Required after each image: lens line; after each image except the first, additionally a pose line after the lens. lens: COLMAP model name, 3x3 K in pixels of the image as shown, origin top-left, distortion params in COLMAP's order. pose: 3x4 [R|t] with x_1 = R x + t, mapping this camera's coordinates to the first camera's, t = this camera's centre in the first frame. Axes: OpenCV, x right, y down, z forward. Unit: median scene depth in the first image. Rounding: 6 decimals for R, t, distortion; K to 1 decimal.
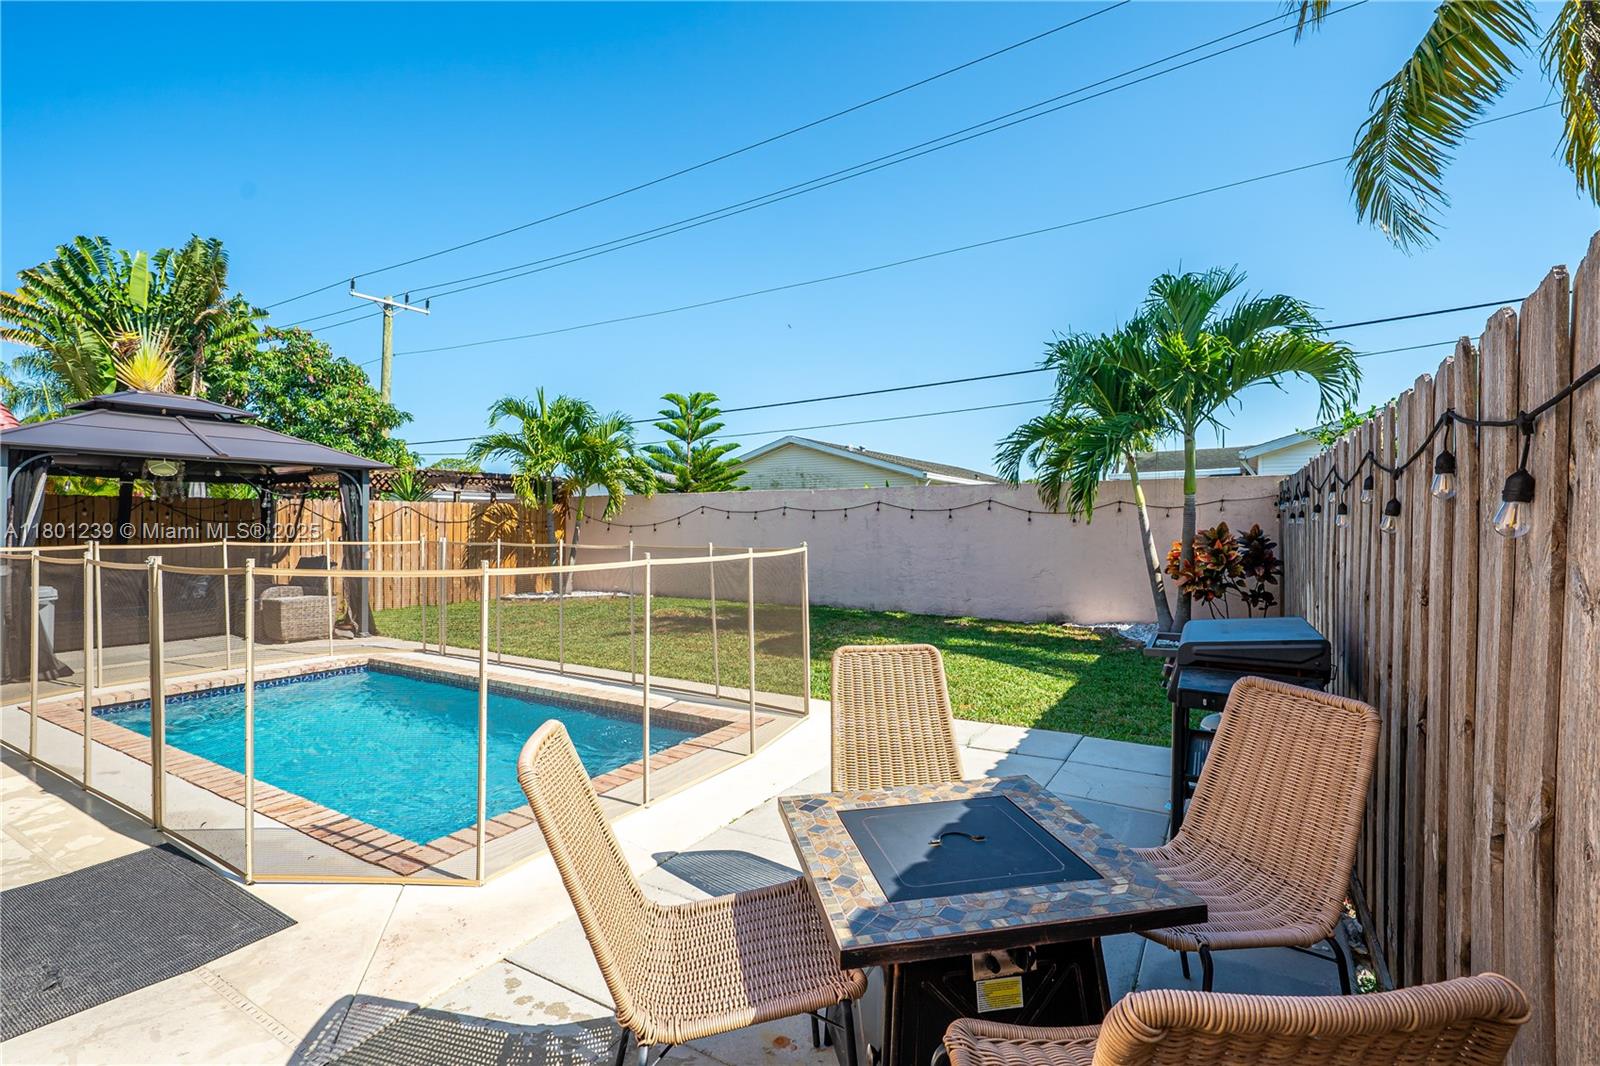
lens RADIAL K [[707.1, 0, 808.8], [0, 707.1, 538.5], [0, 0, 1]] dist [-0.004357, 0.003064]
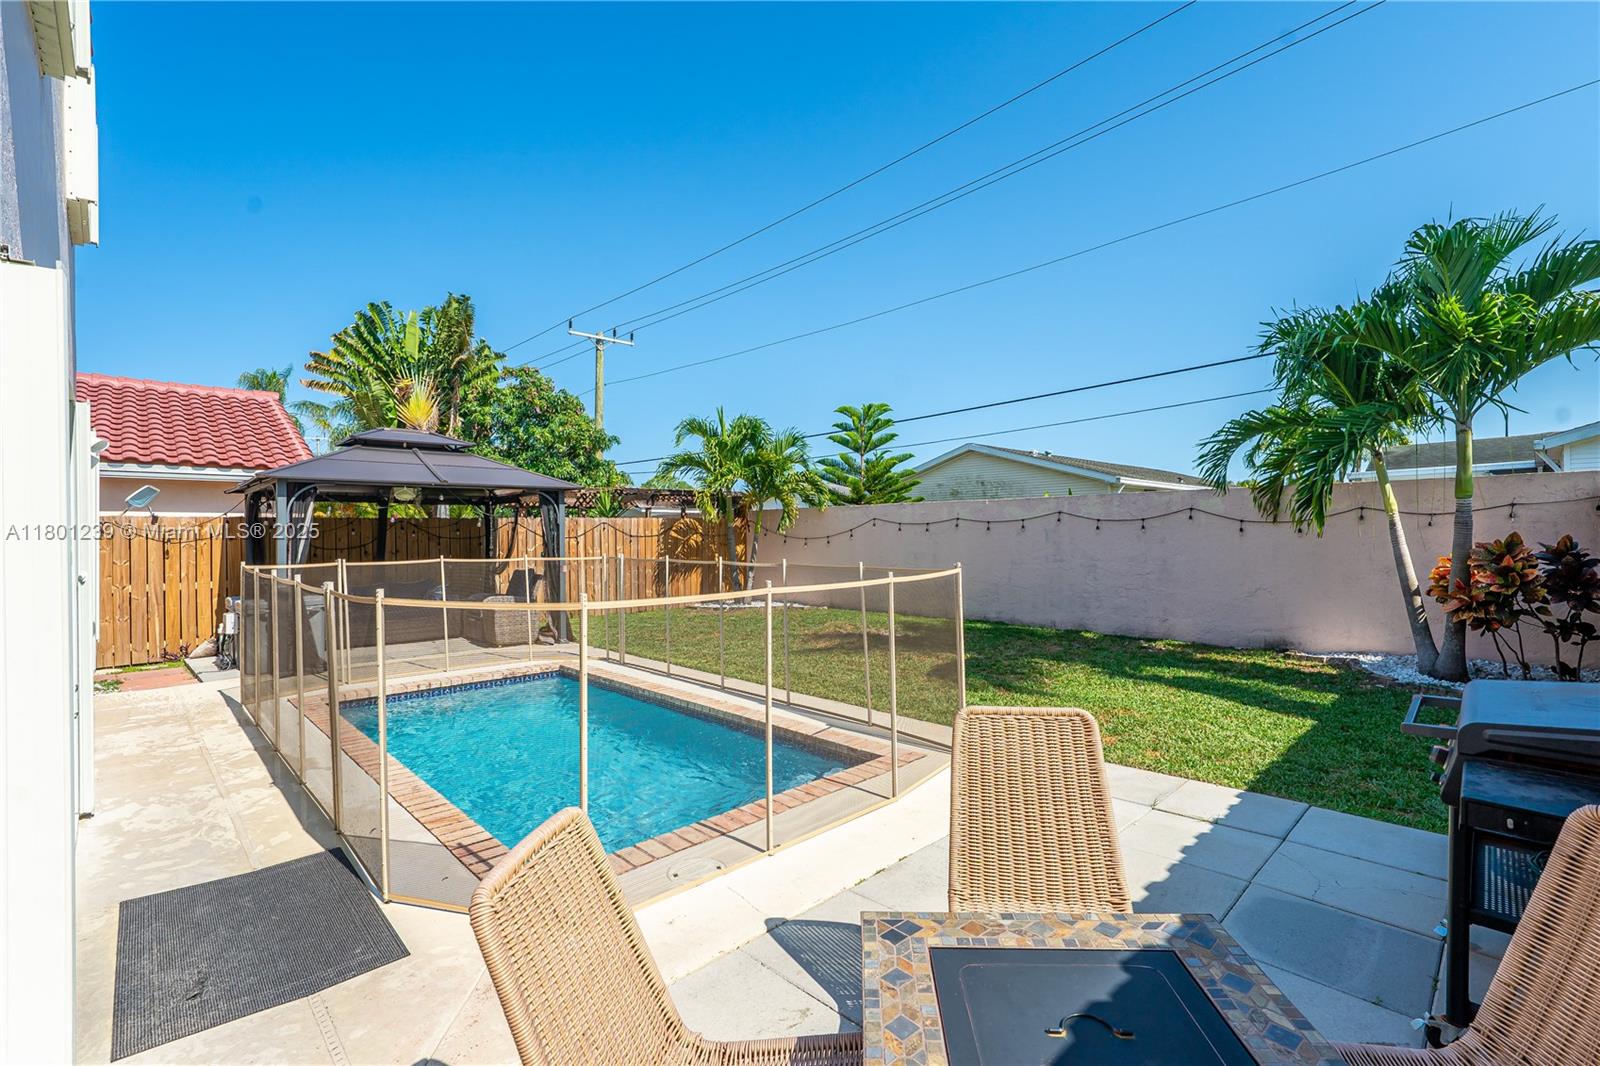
lens RADIAL K [[707.1, 0, 809.9], [0, 707.1, 552.0], [0, 0, 1]] dist [-0.004357, 0.003064]
pose [[0.969037, -0.001965, -0.246908, 0.017905], [0.003082, 0.999987, 0.004136, -0.007221], [0.246896, -0.004769, 0.969030, 0.040777]]
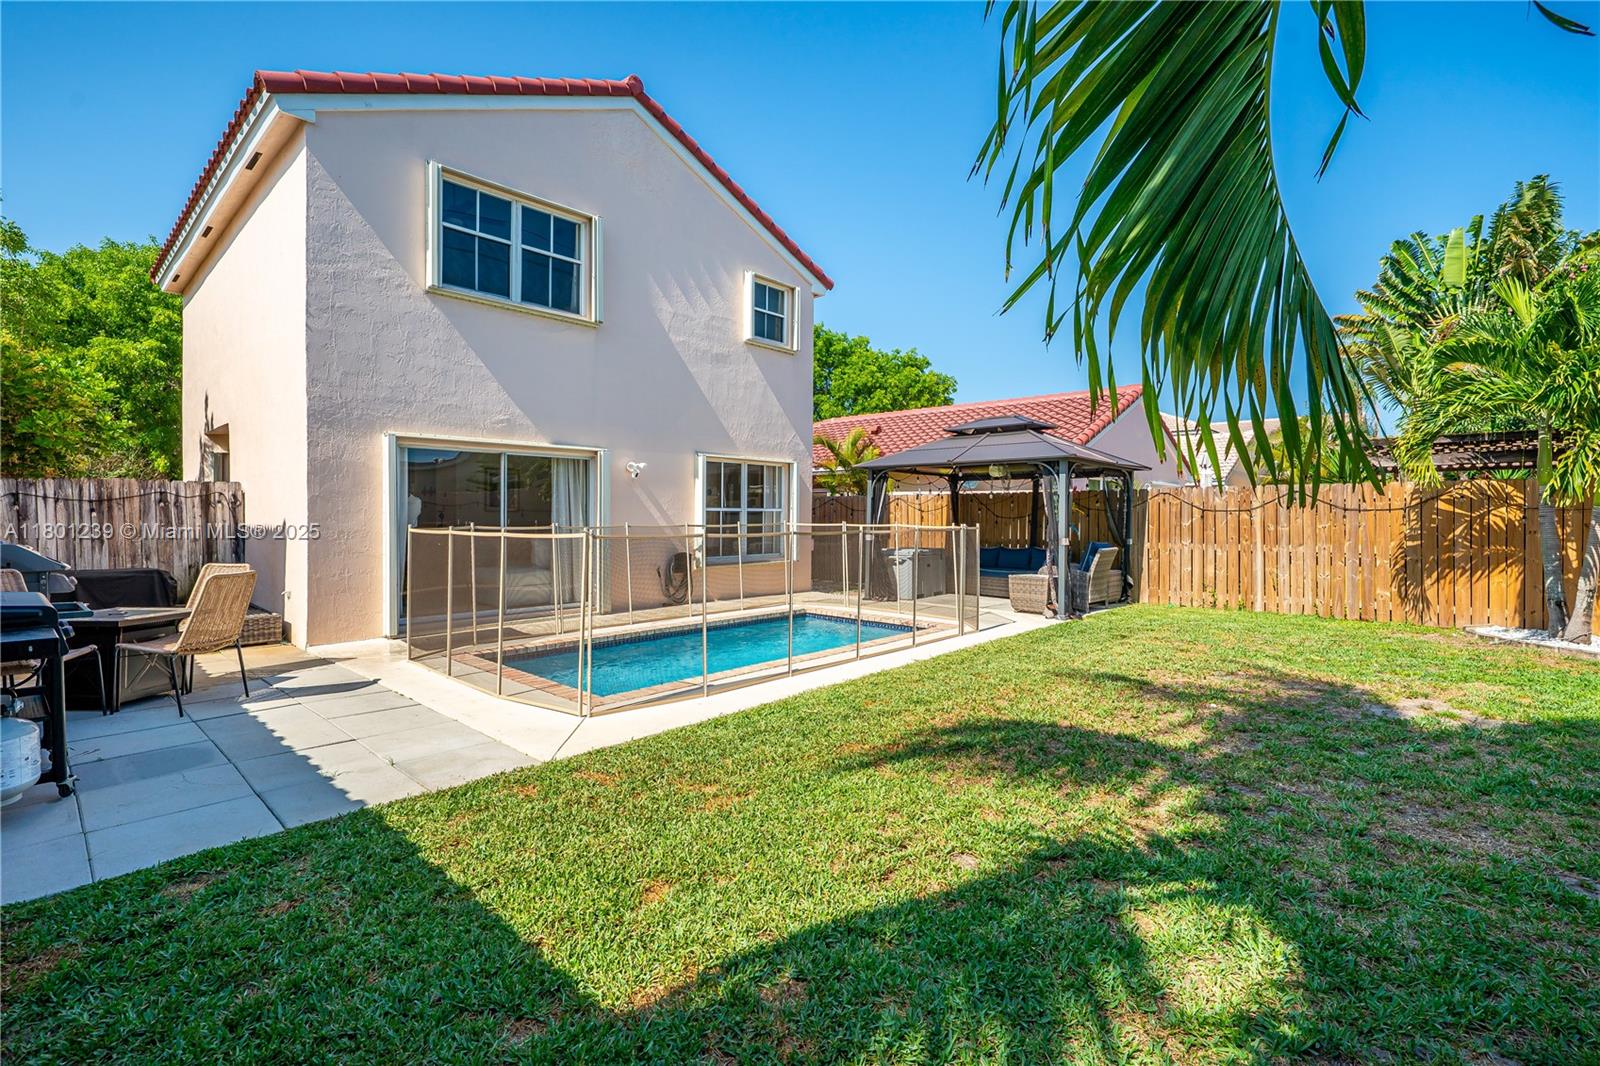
lens RADIAL K [[707.1, 0, 777.7], [0, 707.1, 520.7], [0, 0, 1]] dist [-0.004357, 0.003064]
pose [[-0.202097, 0.010476, -0.979309, 0.544888], [-0.023572, 0.999601, 0.015558, -0.016454], [0.979082, 0.026229, -0.201769, 0.920865]]
